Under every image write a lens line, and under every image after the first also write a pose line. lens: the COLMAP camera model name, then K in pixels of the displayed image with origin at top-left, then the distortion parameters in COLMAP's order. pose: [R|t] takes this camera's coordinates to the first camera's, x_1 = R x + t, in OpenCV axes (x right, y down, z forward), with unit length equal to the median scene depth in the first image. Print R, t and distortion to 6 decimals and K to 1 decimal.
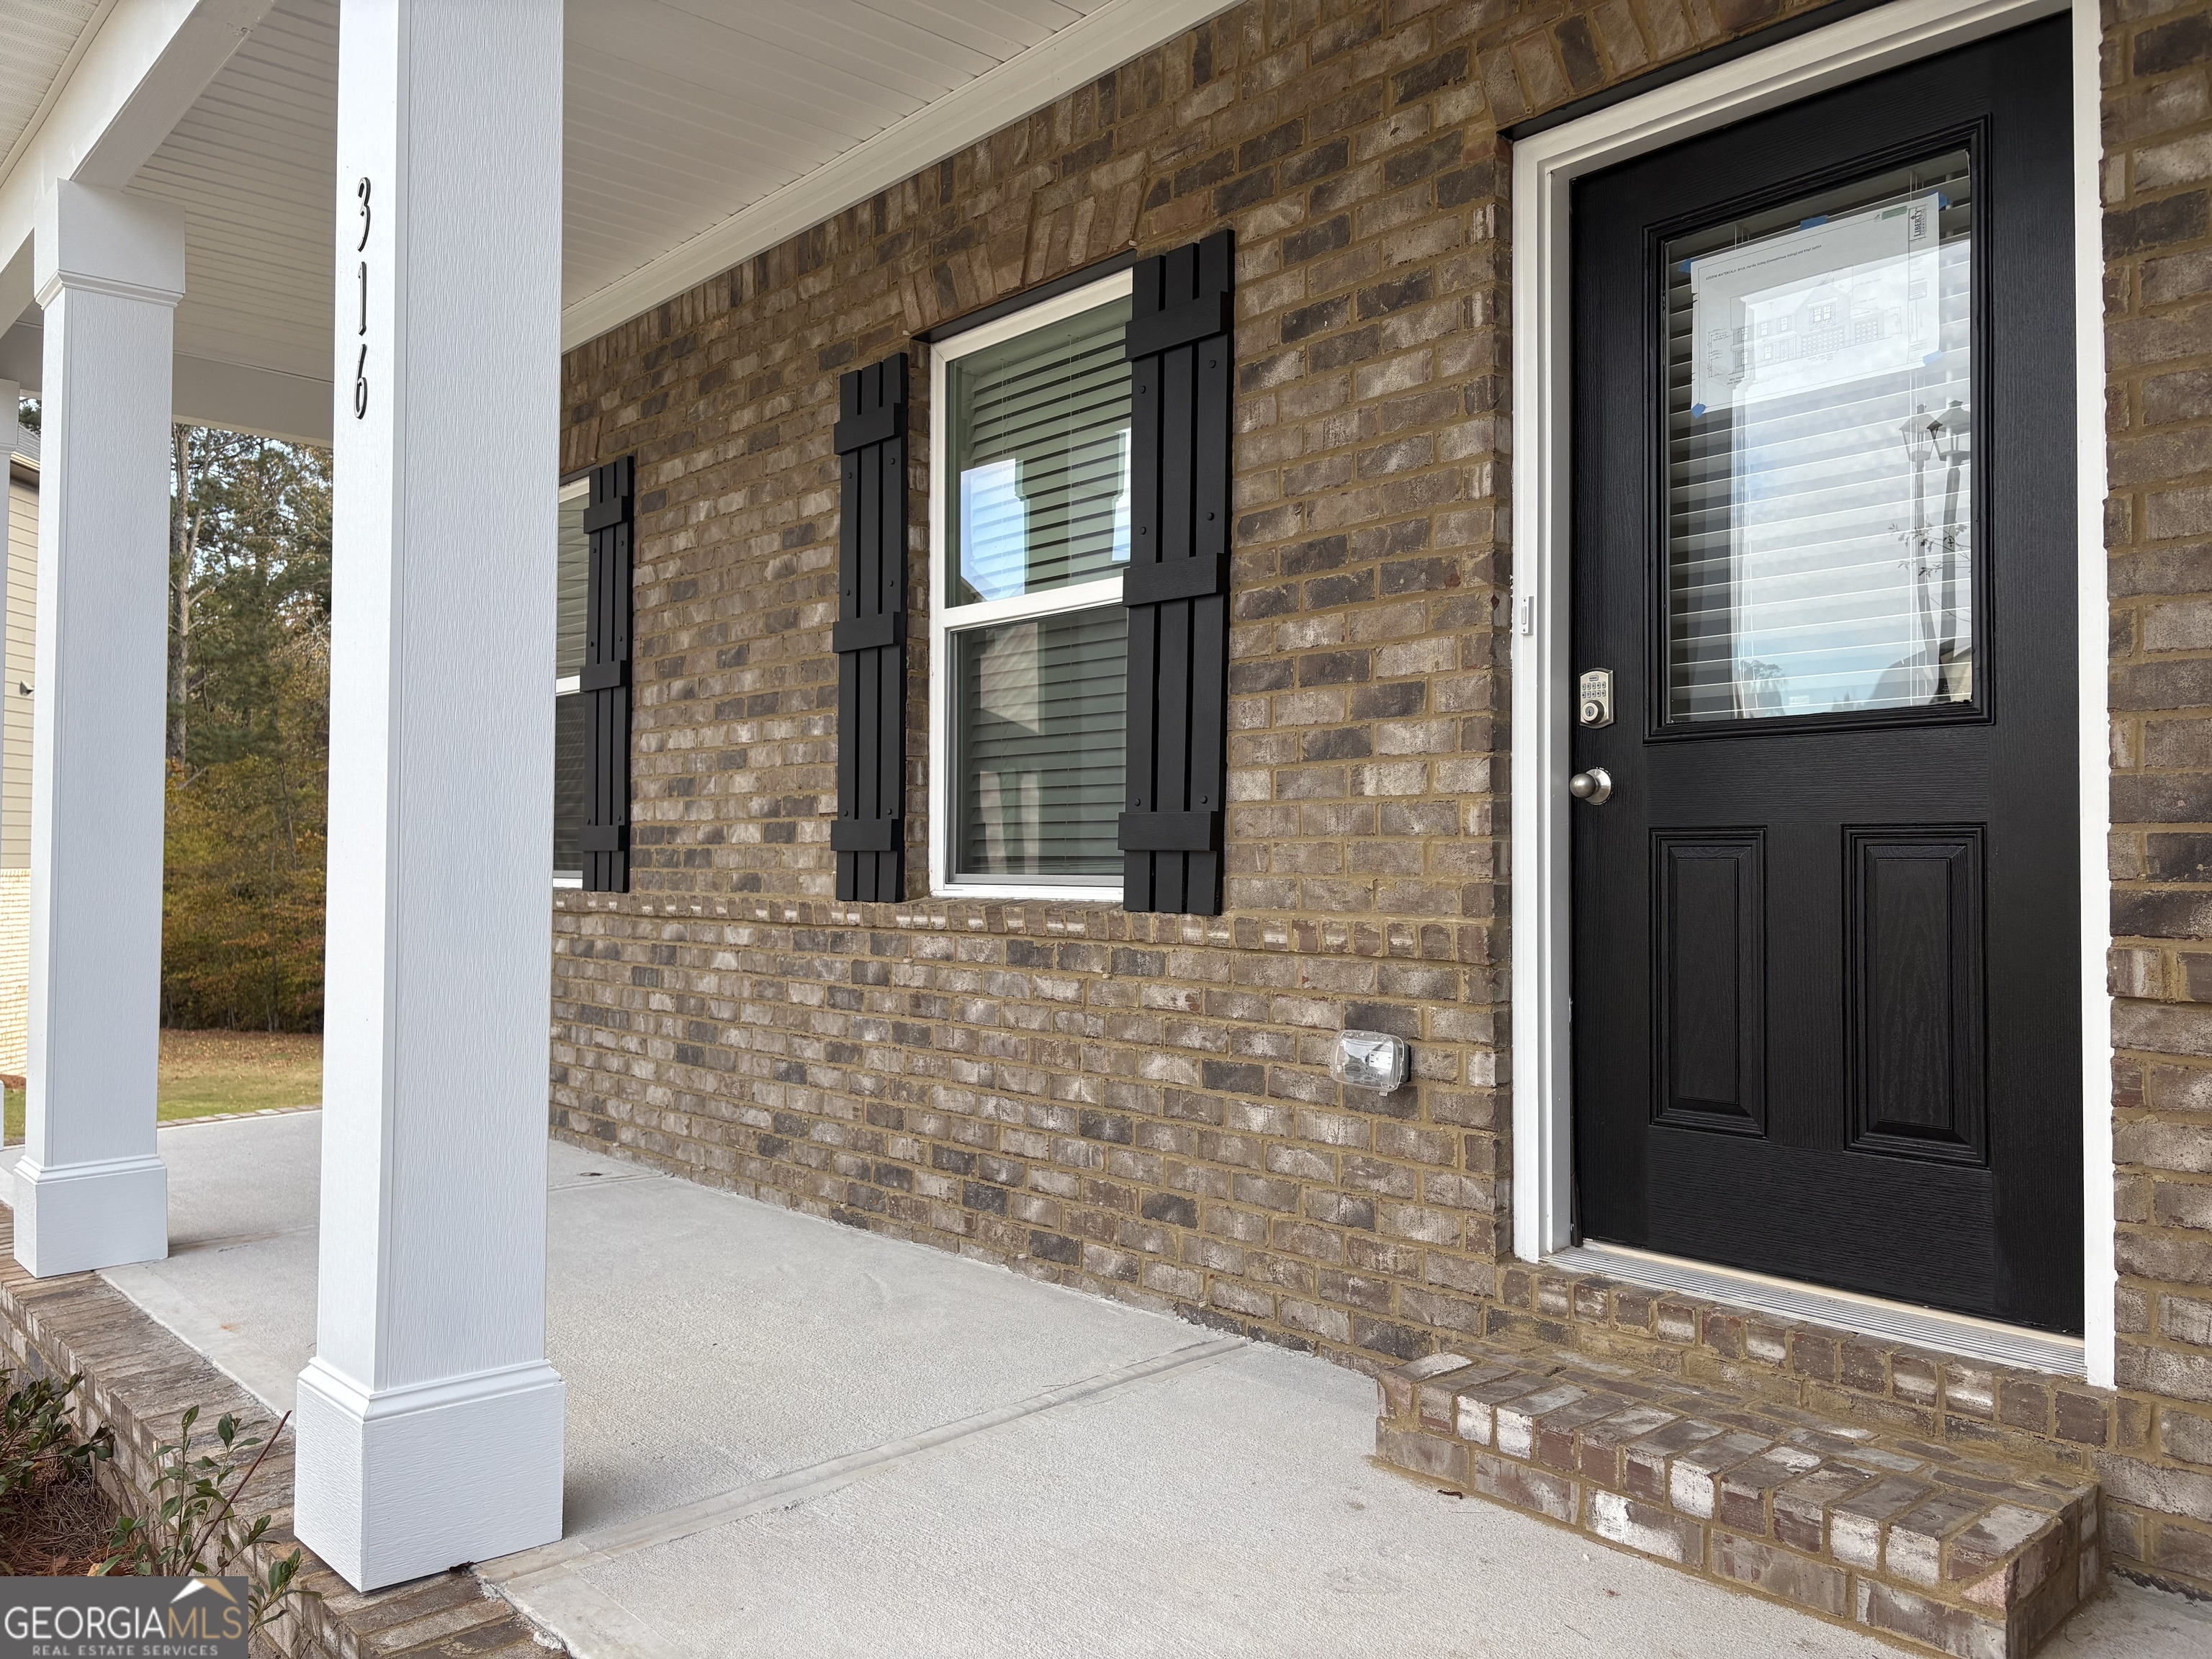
lens RADIAL K [[1687.1, 0, 1106.0], [0, 1687.1, 829.5], [0, 0, 1]] dist [0.052236, -0.008663]
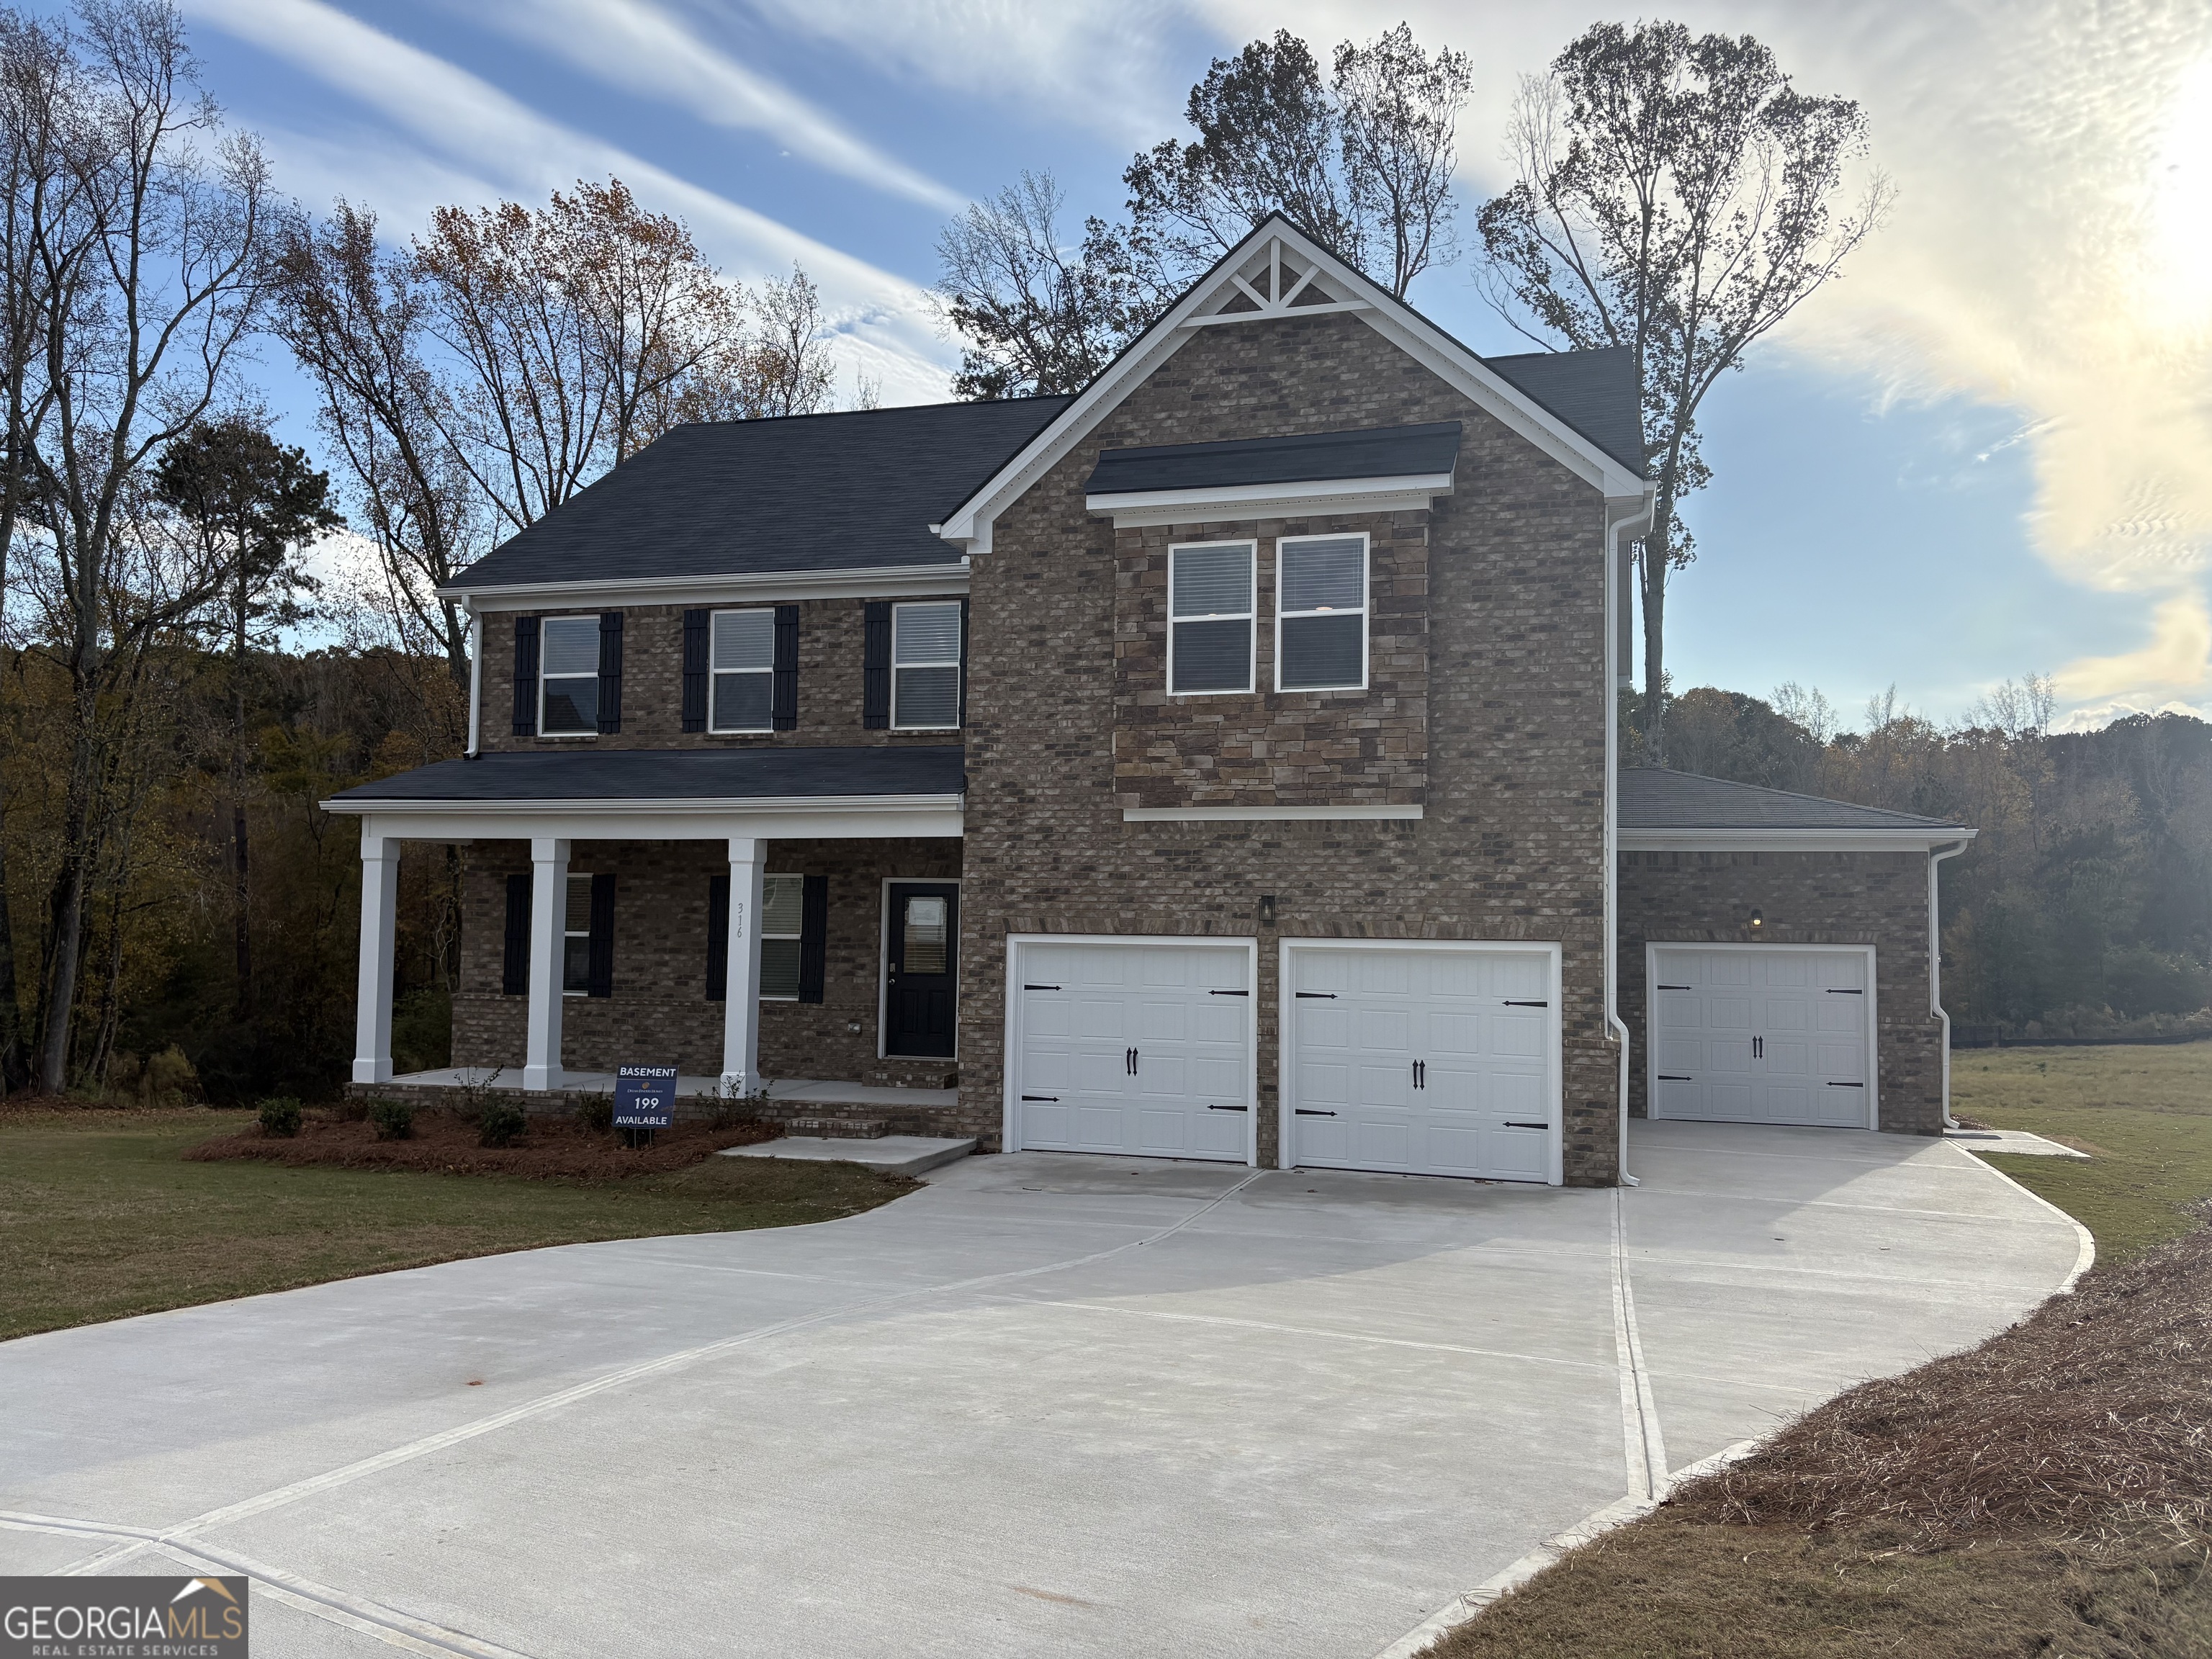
lens RADIAL K [[1687.1, 0, 1106.0], [0, 1687.1, 829.5], [0, 0, 1]] dist [0.052236, -0.008663]
pose [[0.854669, 0.042931, 0.517395, -1.807923], [-0.021098, 0.998624, -0.048010, -0.241635], [-0.518744, 0.030116, 0.854399, -3.756123]]
